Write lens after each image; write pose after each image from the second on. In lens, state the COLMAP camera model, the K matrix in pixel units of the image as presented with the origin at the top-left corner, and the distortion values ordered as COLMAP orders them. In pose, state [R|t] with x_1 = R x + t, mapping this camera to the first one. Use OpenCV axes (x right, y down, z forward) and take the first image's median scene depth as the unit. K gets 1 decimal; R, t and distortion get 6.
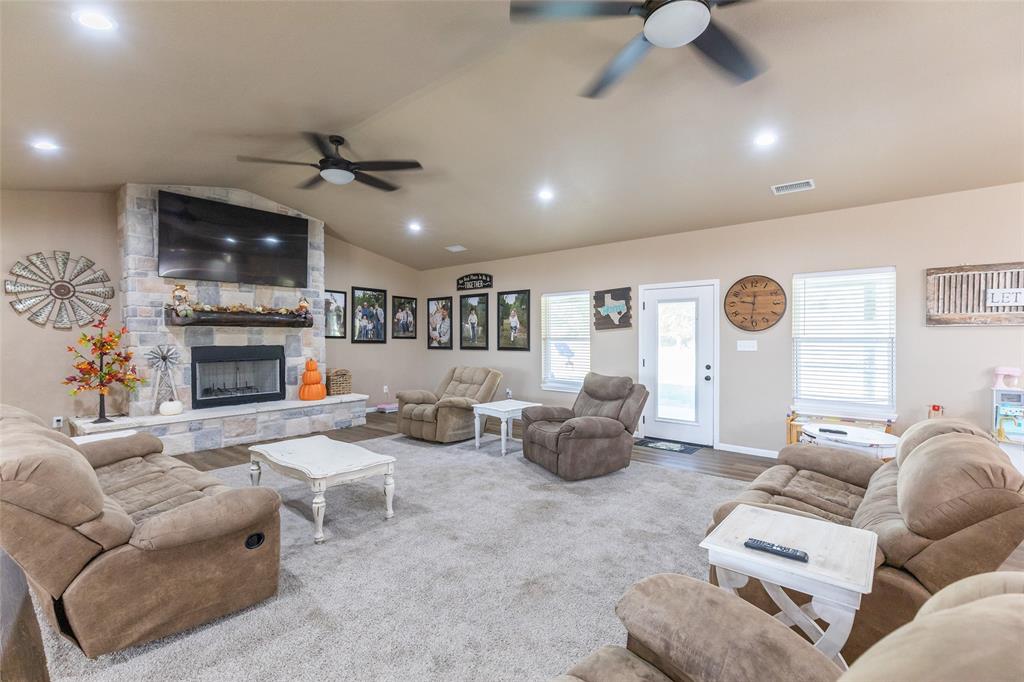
lens RADIAL K [[458.5, 0, 511.0], [0, 458.5, 343.1], [0, 0, 1]] dist [0.002138, 0.000280]
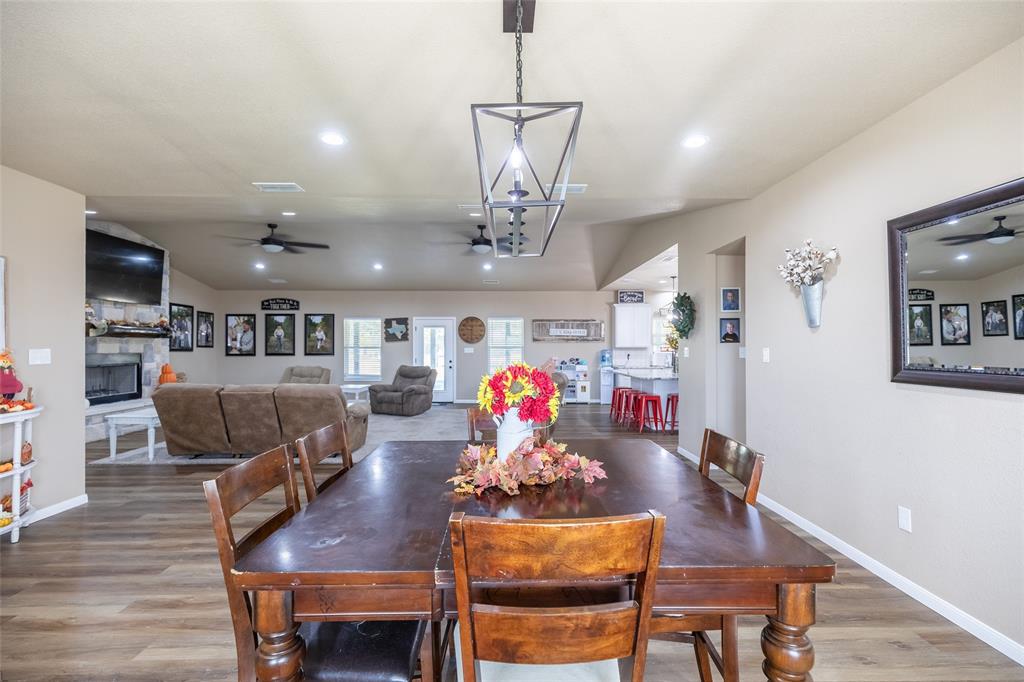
lens RADIAL K [[462.5, 0, 515.6], [0, 462.5, 344.6], [0, 0, 1]] dist [0.001761, 0.000217]
pose [[0.747967, 0.002223, 0.663733, -0.559131], [0.008196, 0.999887, -0.012586, 0.006344], [-0.663686, 0.014854, 0.747864, -0.548748]]
